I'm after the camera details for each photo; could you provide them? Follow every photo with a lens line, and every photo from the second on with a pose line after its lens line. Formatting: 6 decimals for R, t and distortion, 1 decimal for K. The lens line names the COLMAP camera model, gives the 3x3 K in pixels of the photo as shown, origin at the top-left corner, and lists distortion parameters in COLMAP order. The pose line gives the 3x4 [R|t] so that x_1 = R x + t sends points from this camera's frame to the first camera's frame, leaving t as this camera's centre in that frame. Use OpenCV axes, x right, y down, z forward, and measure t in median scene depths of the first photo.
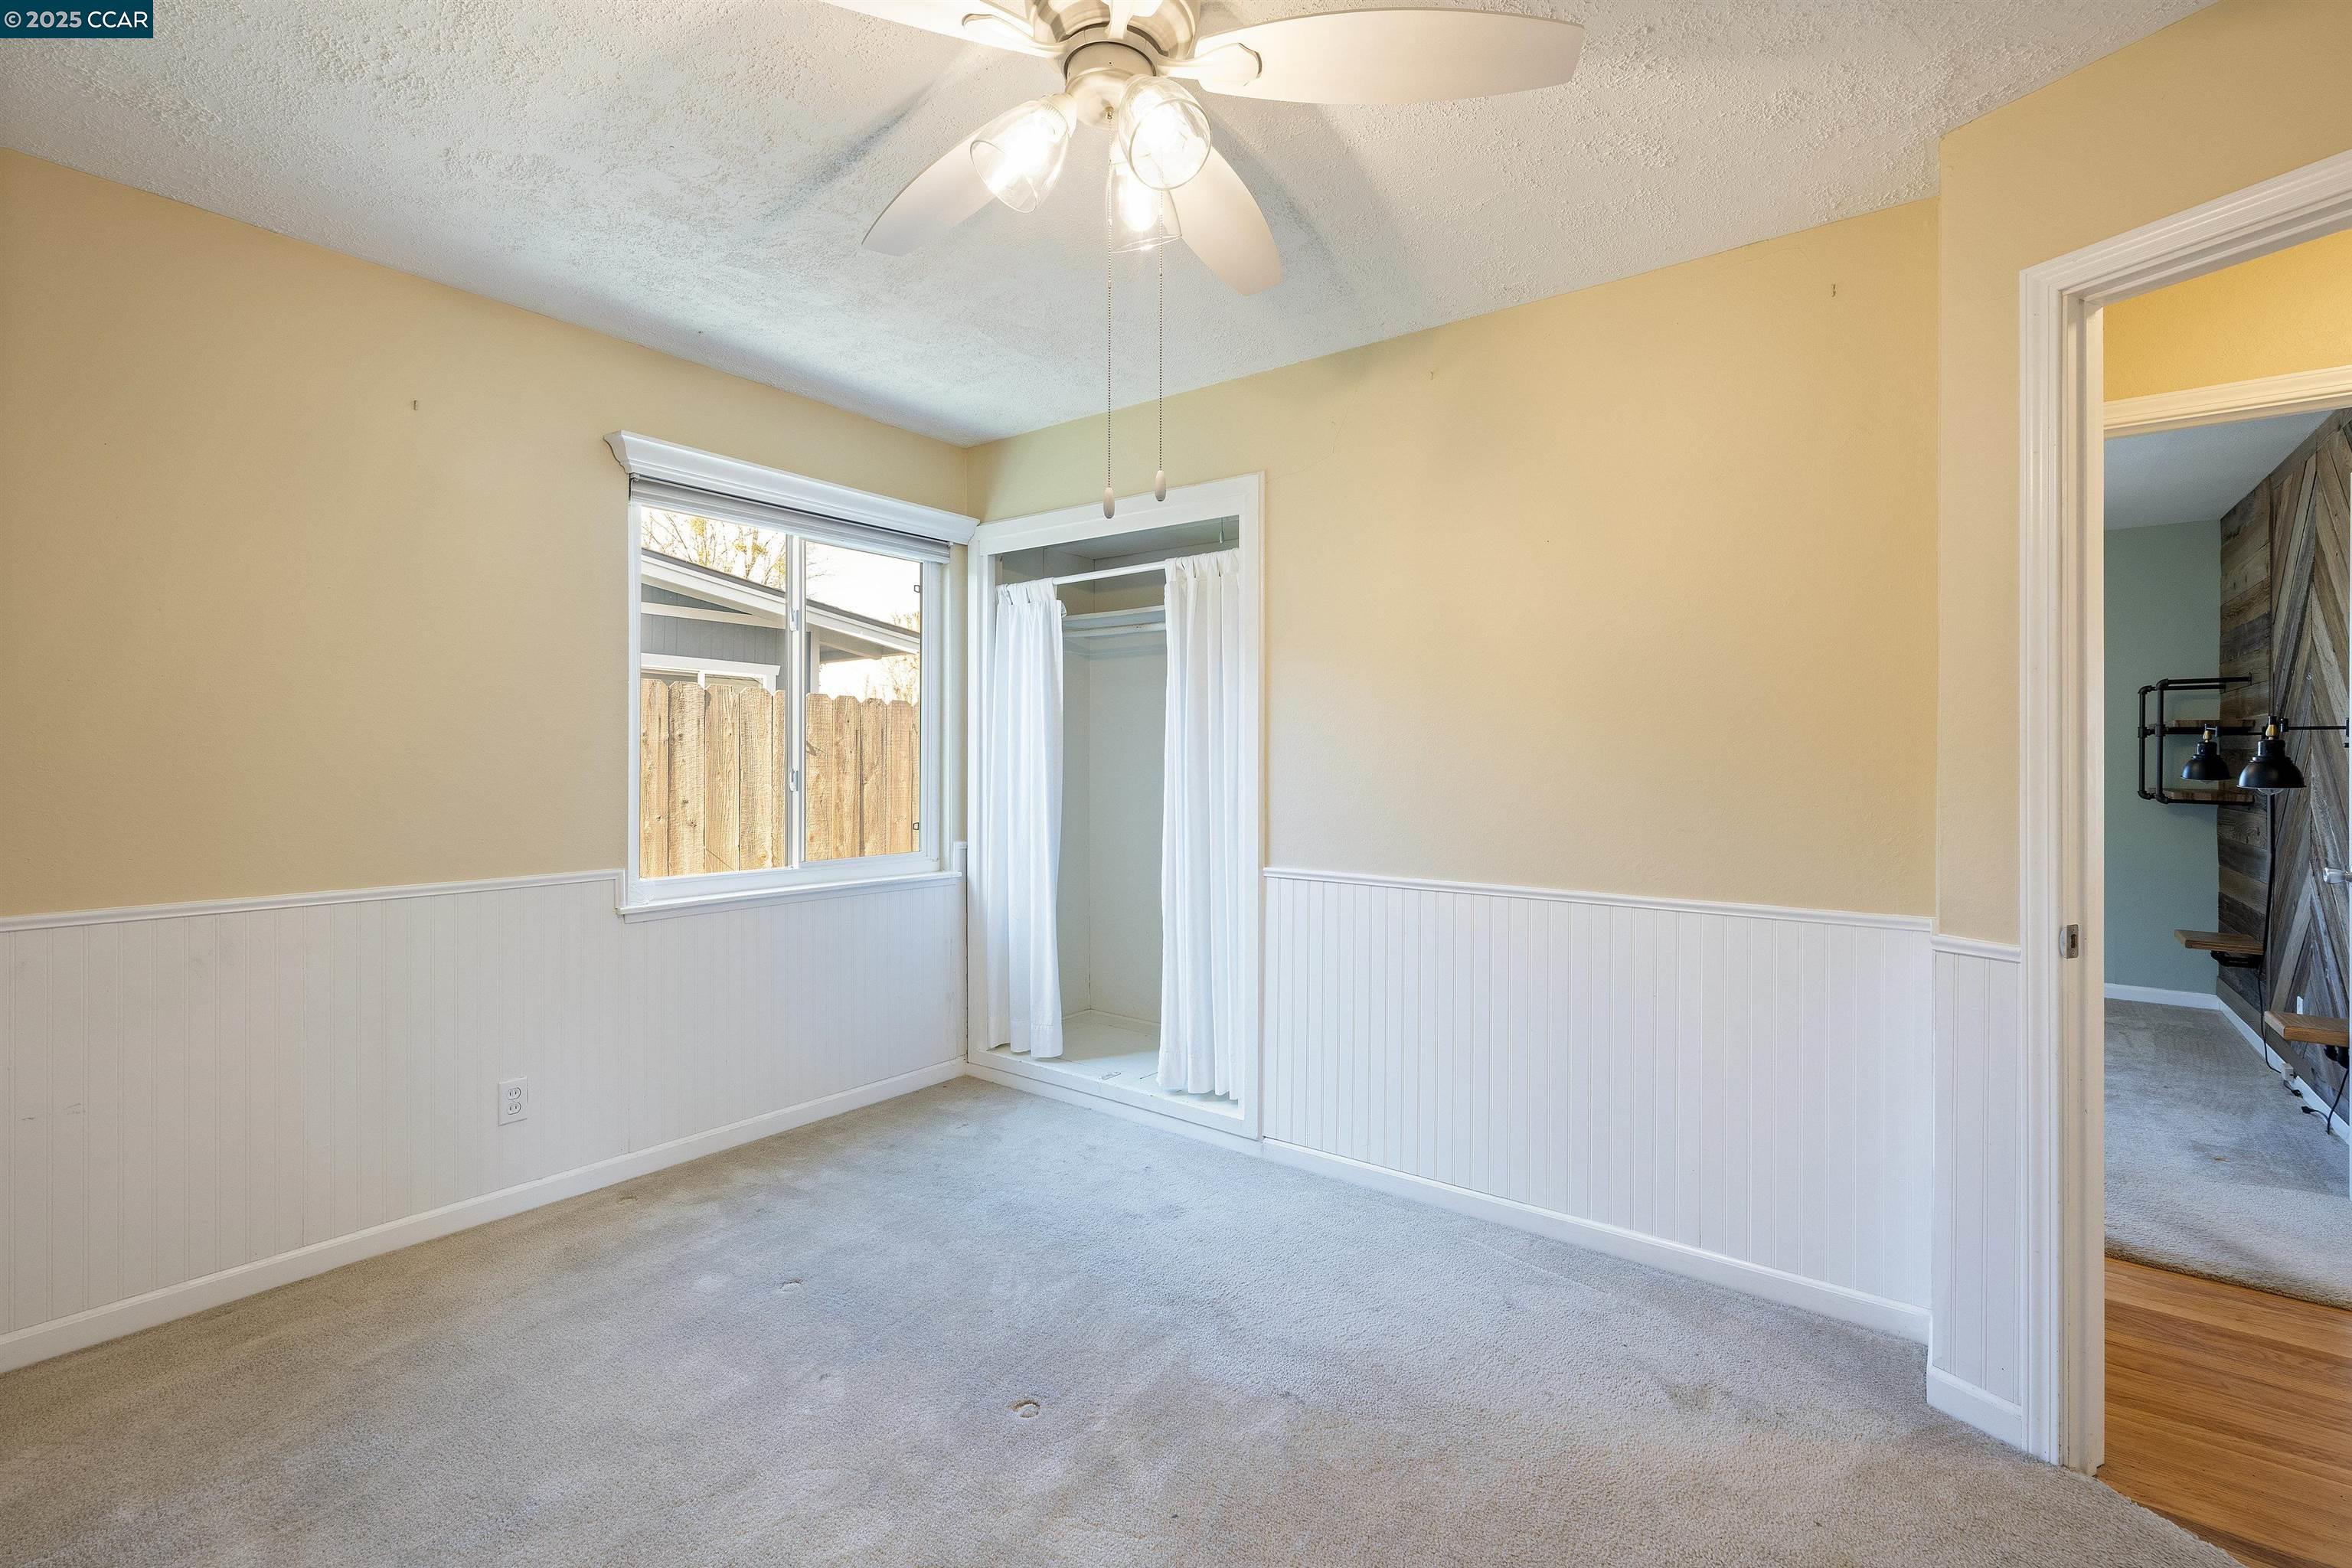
lens RADIAL K [[1046.1, 0, 1177.5], [0, 1046.1, 761.8], [0, 0, 1]] dist [-0.001400, 0.001341]
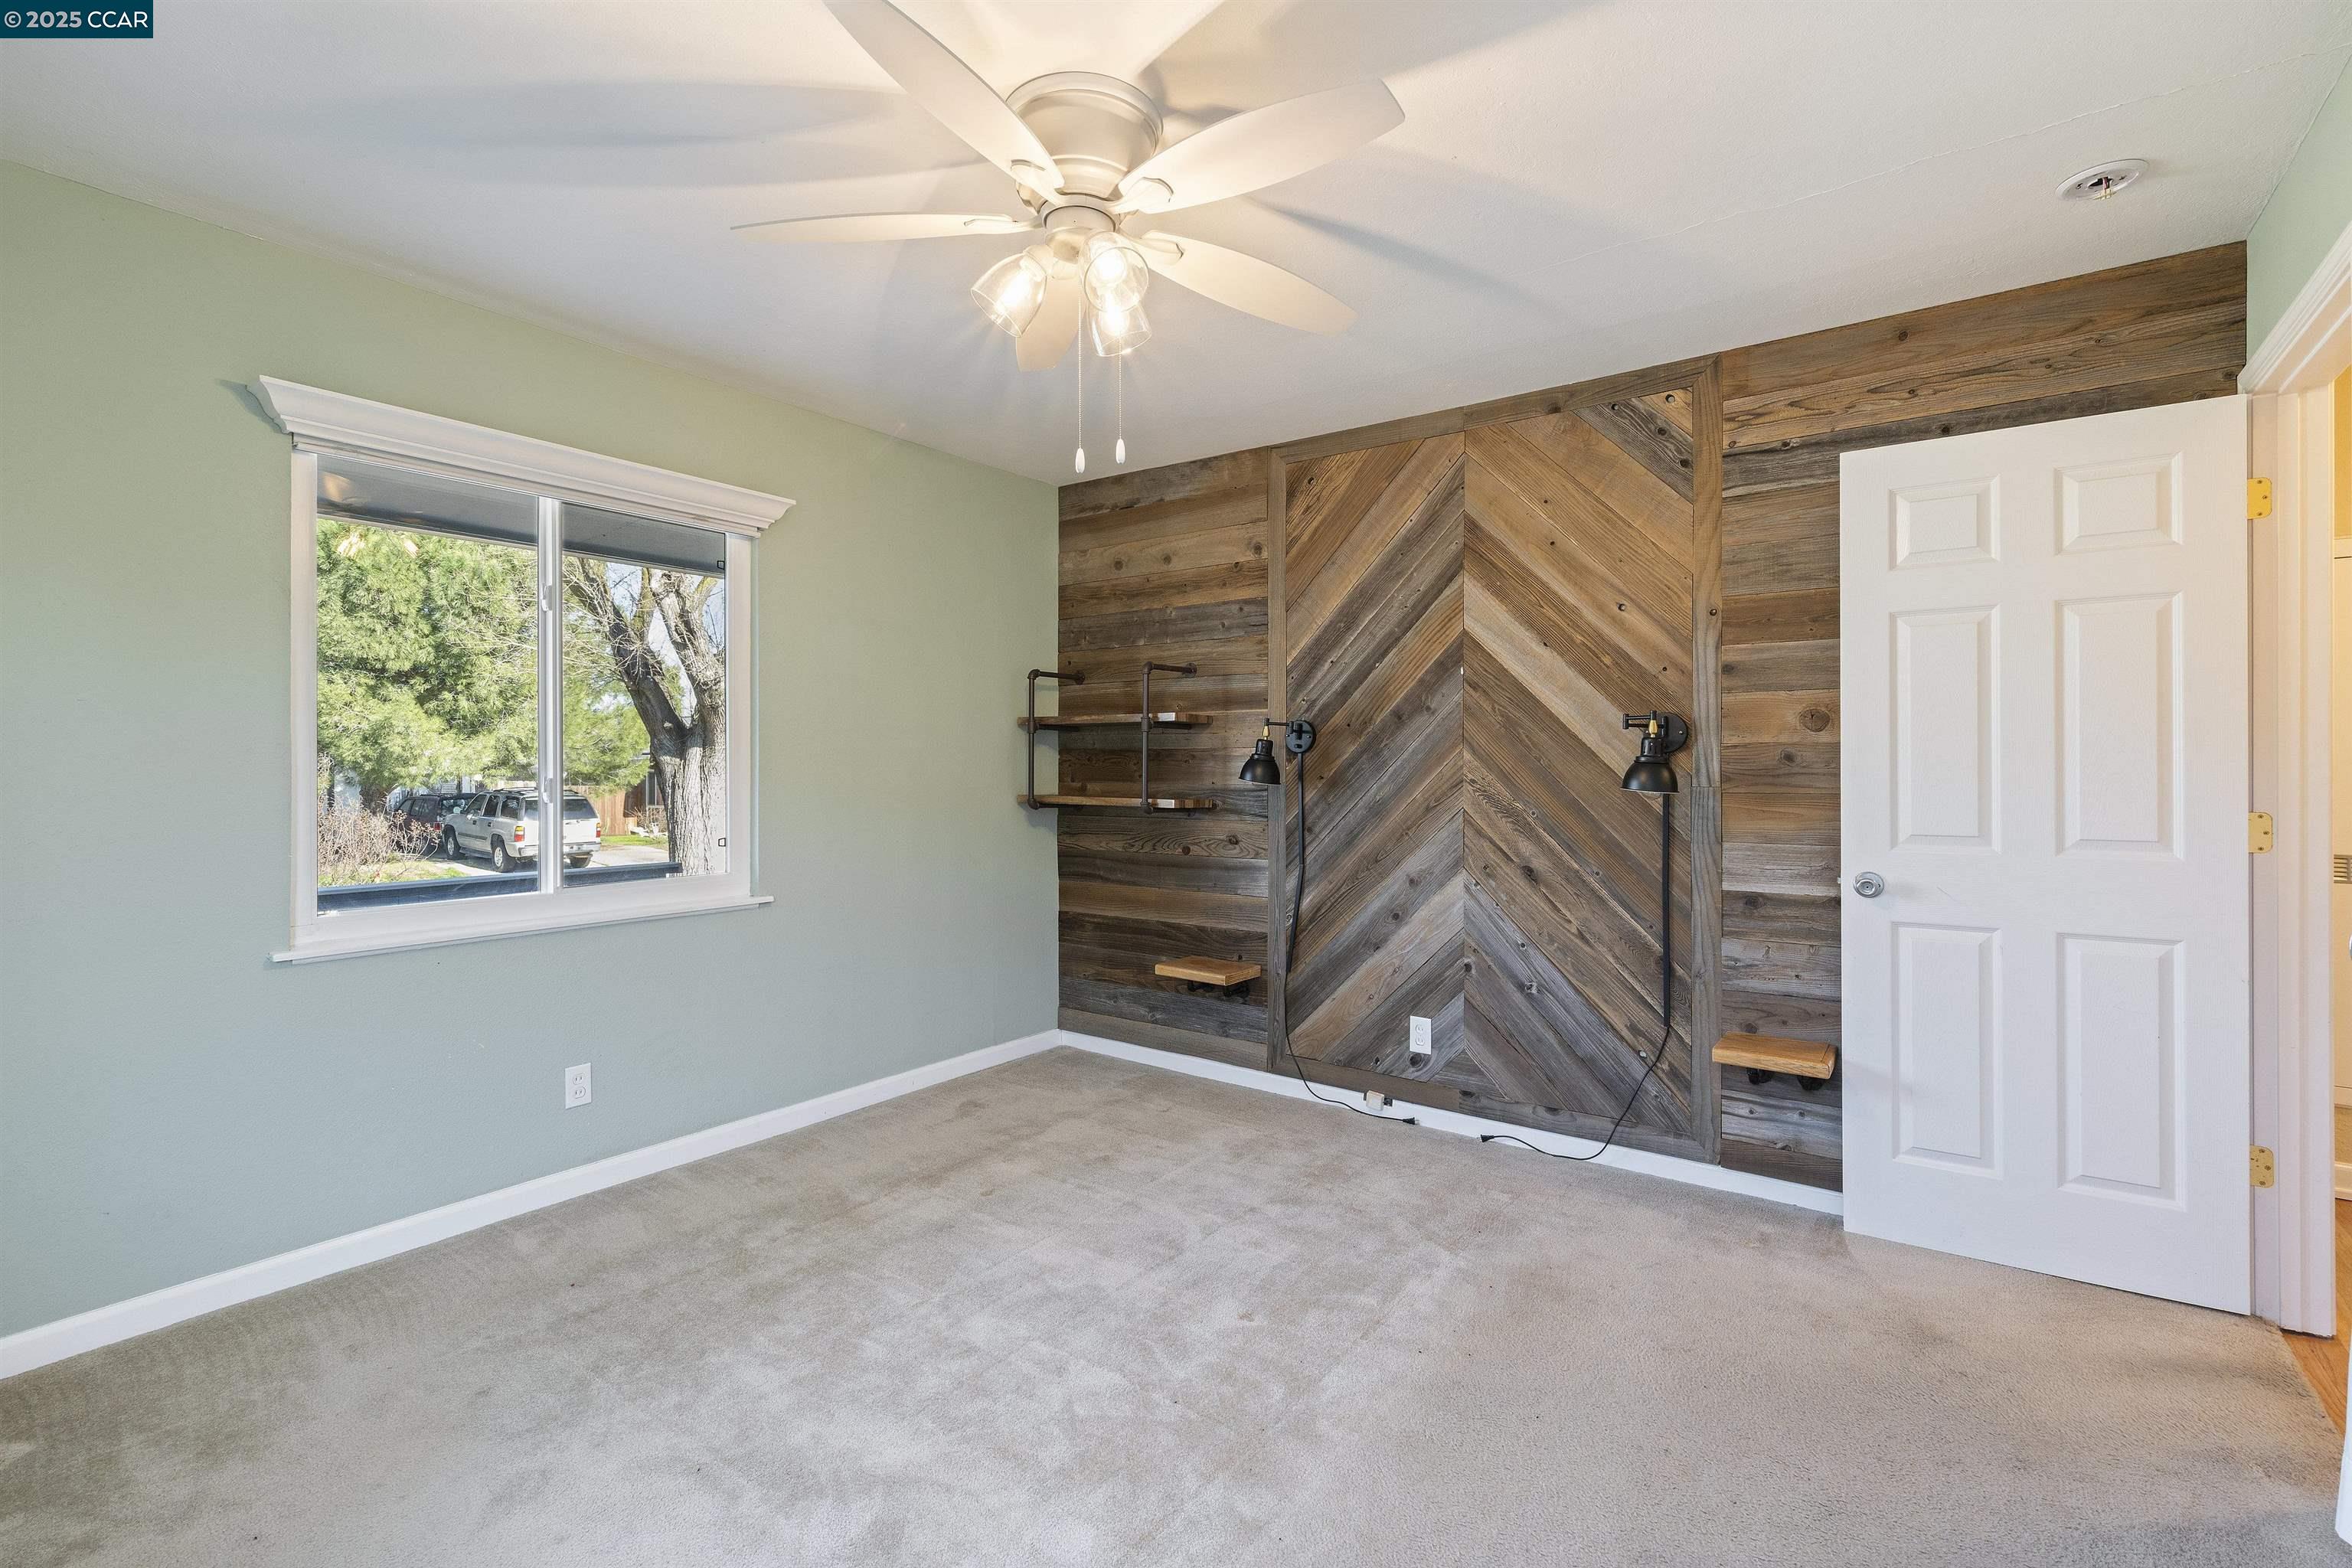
lens RADIAL K [[1046.1, 0, 1176.2], [0, 1046.1, 764.9], [0, 0, 1]] dist [-0.001400, 0.001341]
pose [[-0.021478, -0.004238, 0.999760, 0.164905], [0.000952, 0.999990, 0.004260, -0.002792], [-0.999769, 0.001043, -0.021474, 1.345165]]
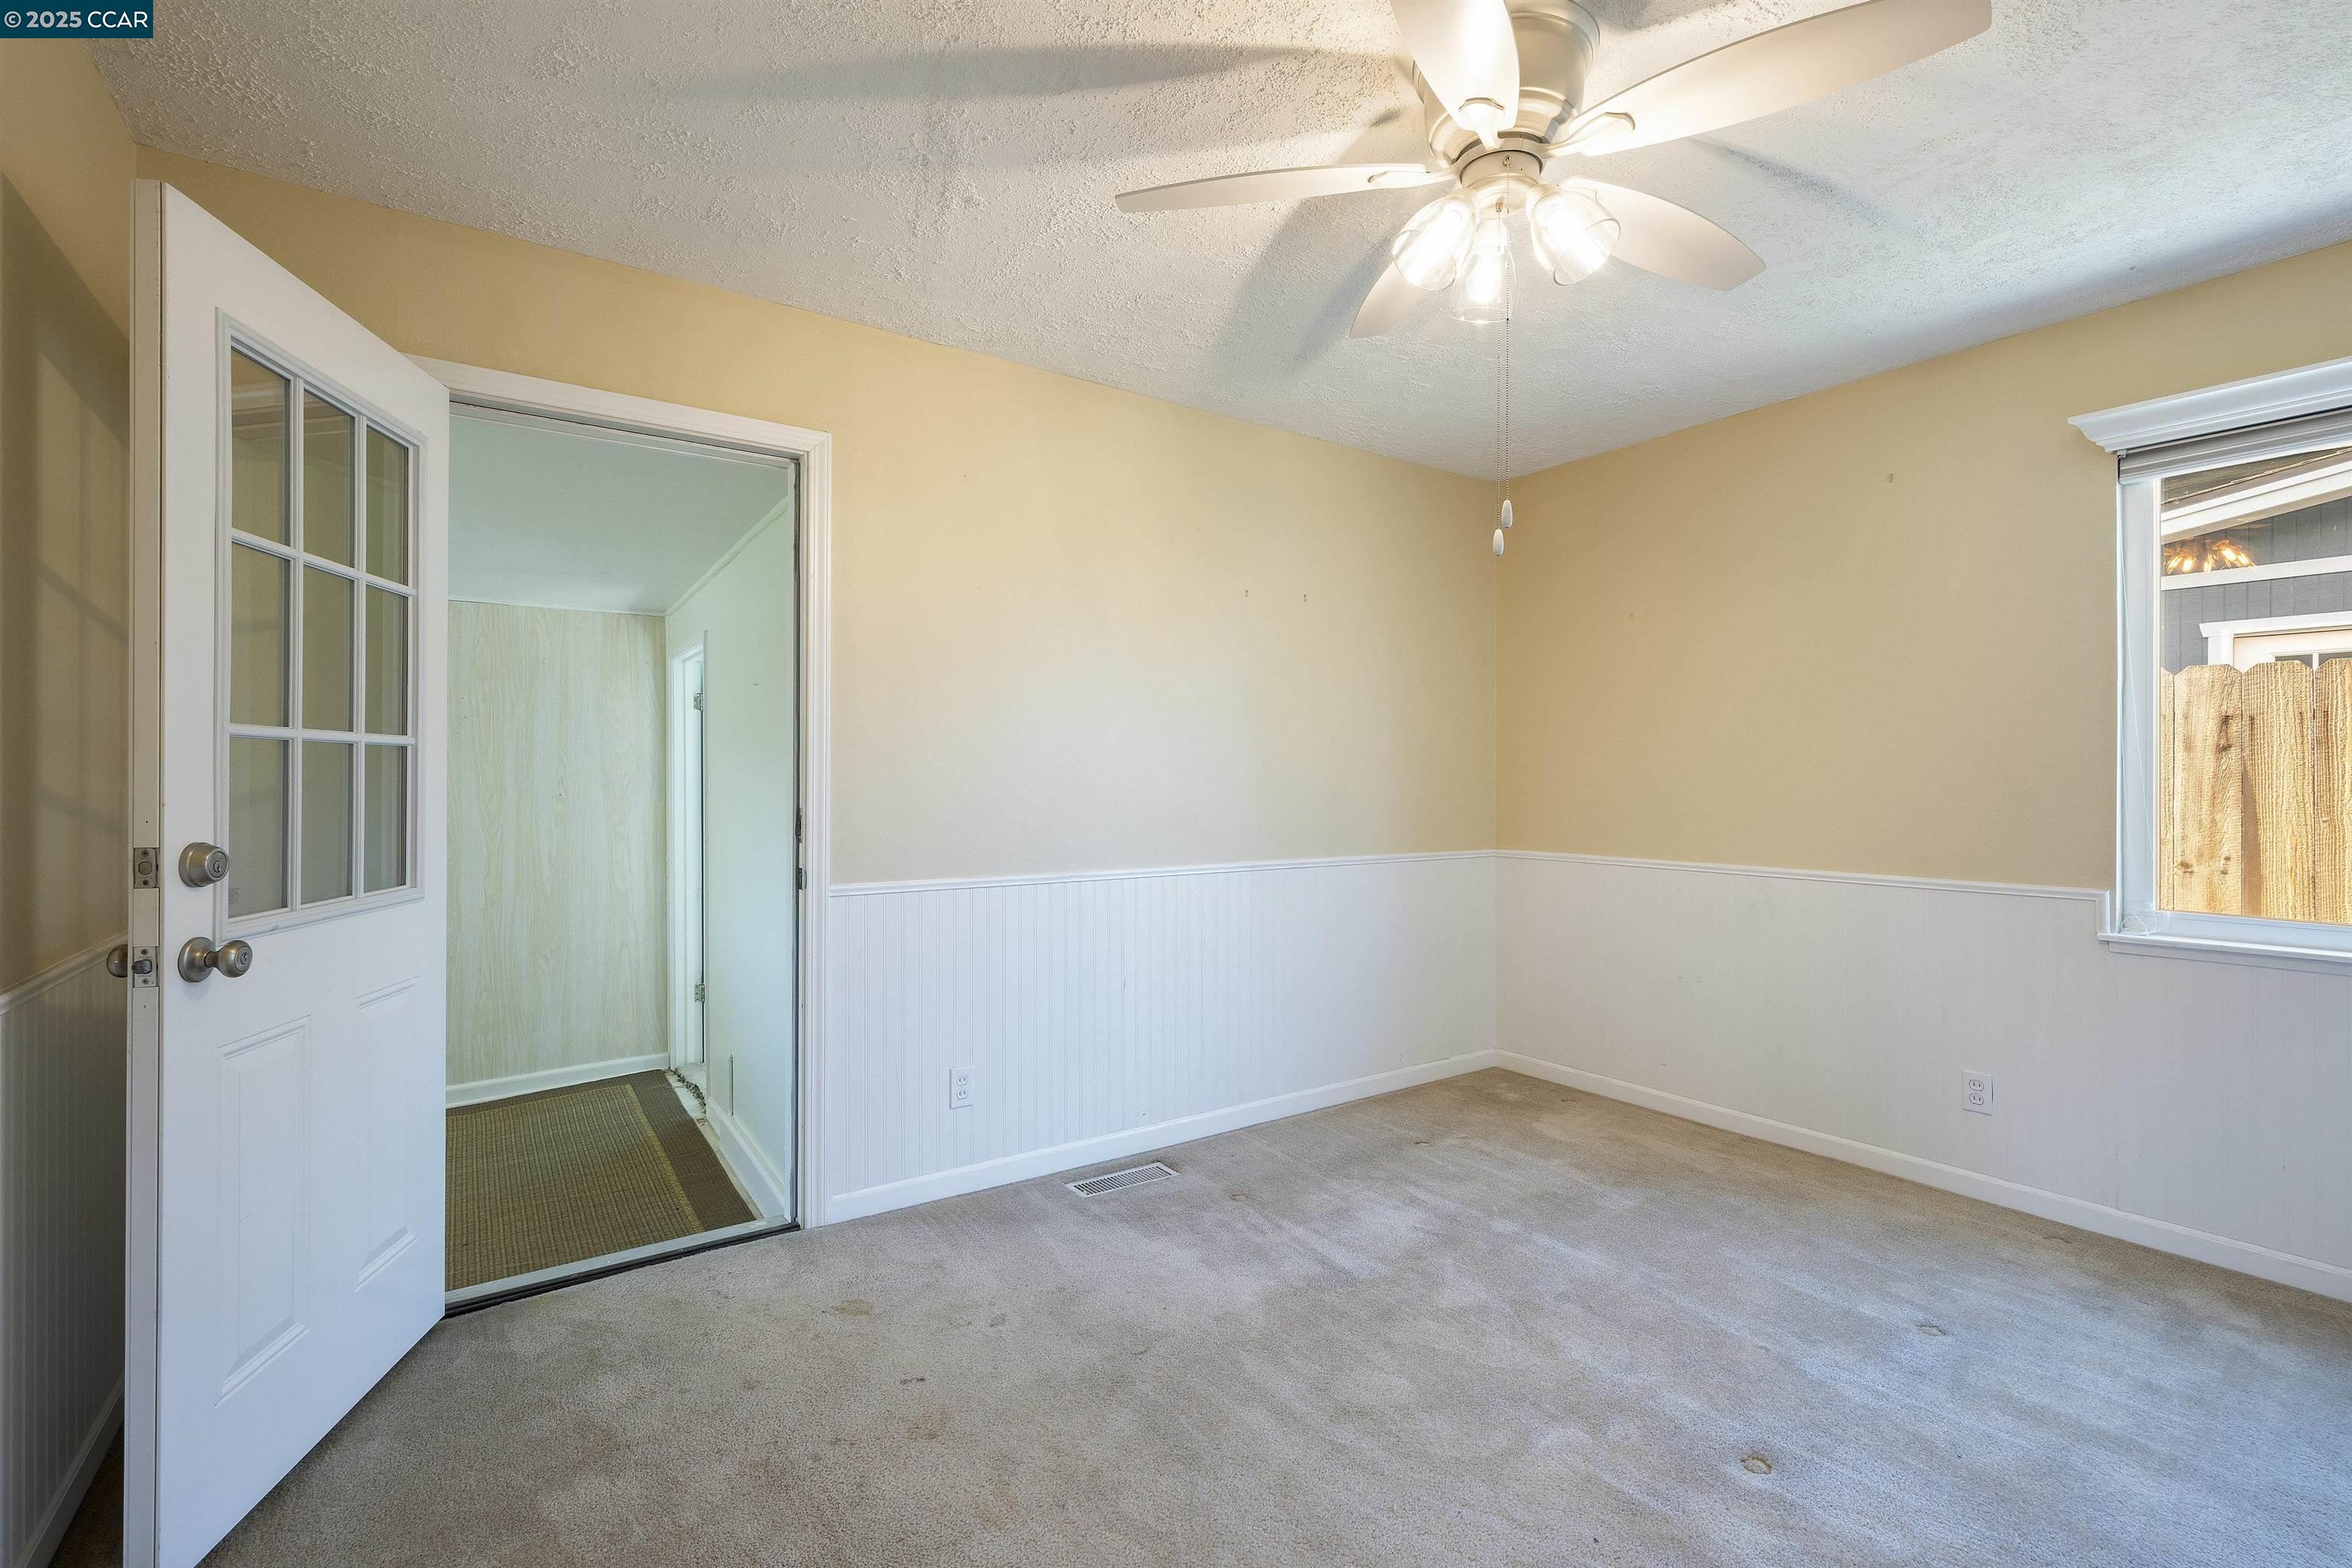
lens RADIAL K [[1046.1, 0, 1185.7], [0, 1046.1, 777.8], [0, 0, 1]] dist [-0.001400, 0.001341]
pose [[-0.305917, -0.004432, -0.952048, 0.496200], [-0.001876, 0.999990, -0.004052, 0.007851], [0.952056, 0.000547, -0.305923, 0.443515]]
